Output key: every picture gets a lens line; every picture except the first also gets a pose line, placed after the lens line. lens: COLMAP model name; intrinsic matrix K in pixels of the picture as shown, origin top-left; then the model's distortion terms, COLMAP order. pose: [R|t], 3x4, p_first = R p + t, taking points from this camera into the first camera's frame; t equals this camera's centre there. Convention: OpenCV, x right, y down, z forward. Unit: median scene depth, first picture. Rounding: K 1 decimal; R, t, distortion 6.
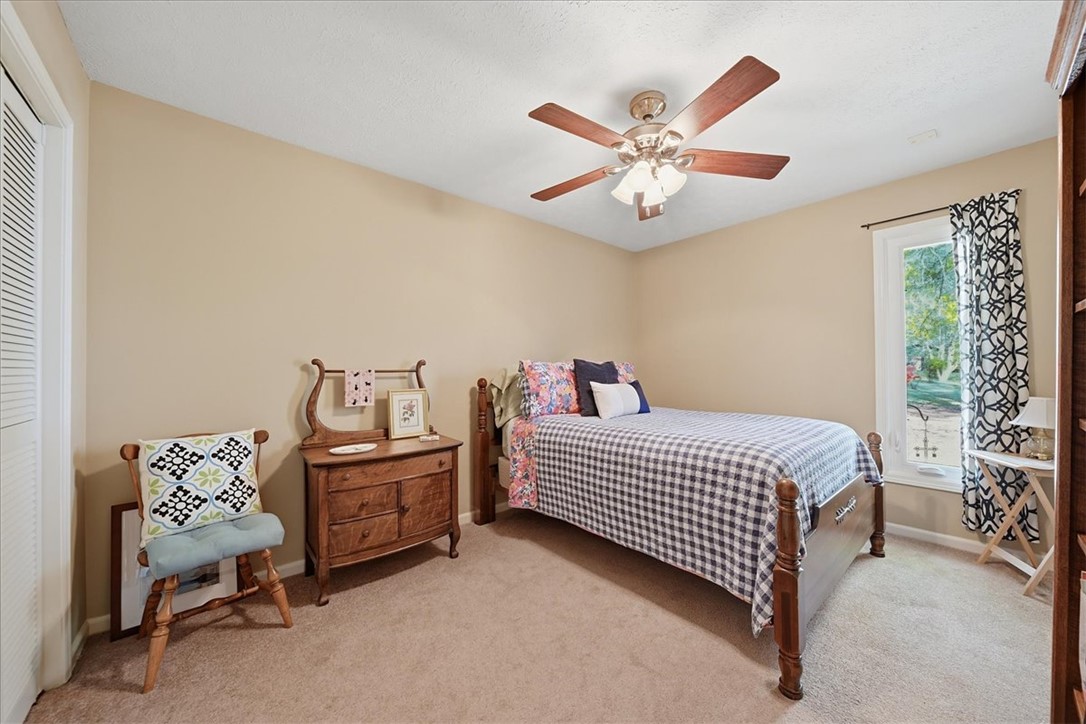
lens RADIAL K [[389.2, 0, 541.2], [0, 389.2, 370.2], [0, 0, 1]] dist [-0.001455, -0.000213]
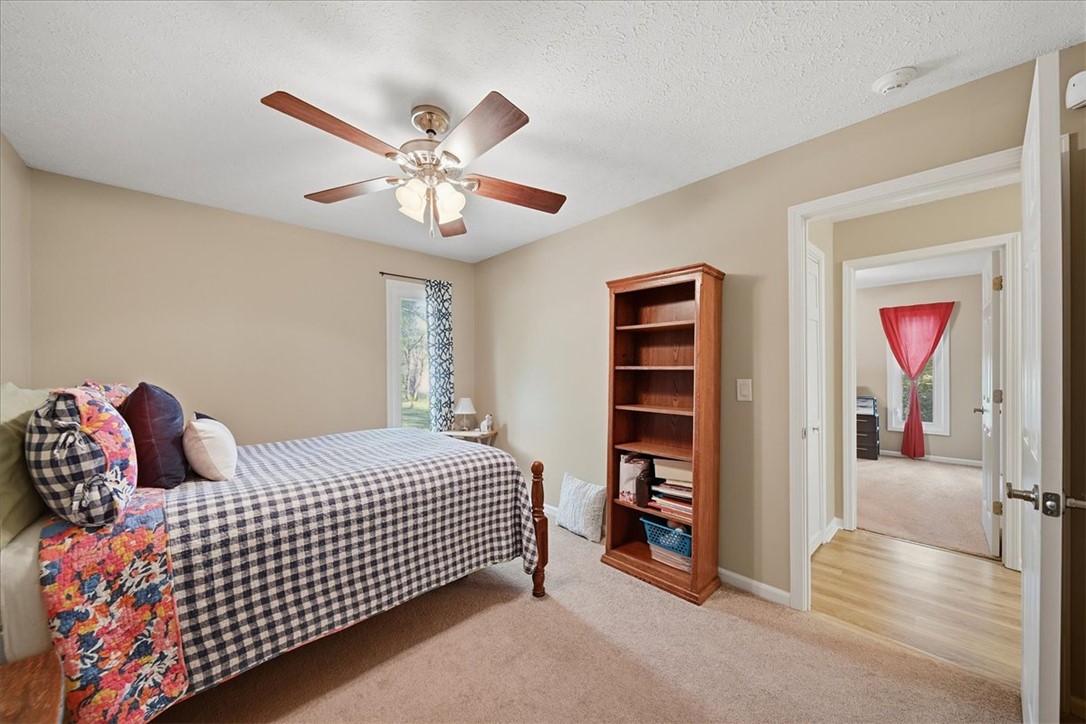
lens RADIAL K [[389.2, 0, 541.2], [0, 389.2, 370.2], [0, 0, 1]] dist [-0.001455, -0.000213]
pose [[-0.045268, 0.001855, 0.998973, -0.625986], [0.003607, 0.999992, -0.001694, -0.057481], [-0.998968, 0.003527, -0.045274, 0.697198]]
